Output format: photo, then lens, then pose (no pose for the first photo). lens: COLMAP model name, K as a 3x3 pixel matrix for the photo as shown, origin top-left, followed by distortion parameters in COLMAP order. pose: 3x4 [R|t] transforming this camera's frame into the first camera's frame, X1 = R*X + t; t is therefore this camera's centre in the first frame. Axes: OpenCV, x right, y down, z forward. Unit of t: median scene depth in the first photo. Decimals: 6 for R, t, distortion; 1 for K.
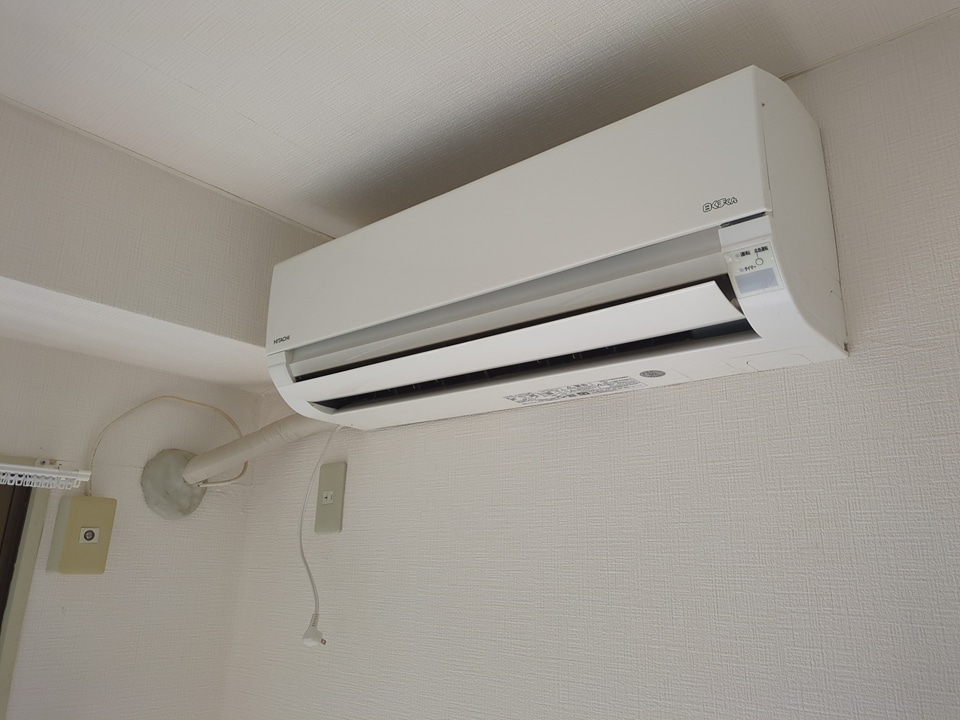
lens RADIAL K [[706.6, 0, 480.0], [0, 706.6, 360.0], [0, 0, 1]] dist [0.030048, -0.005431]
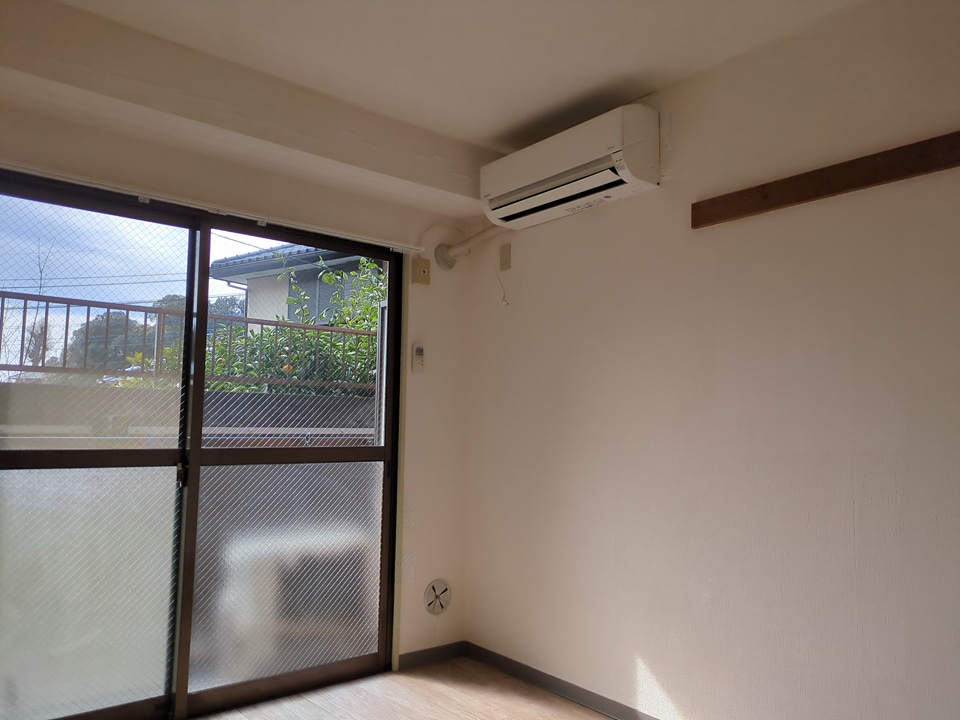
lens RADIAL K [[706.6, 0, 480.0], [0, 706.6, 360.0], [0, 0, 1]] dist [0.030048, -0.005431]
pose [[0.979649, -0.032488, -0.198074, 0.222428], [0.071519, 0.978545, 0.193223, 0.061546], [0.187547, -0.203457, 0.960953, -1.771481]]
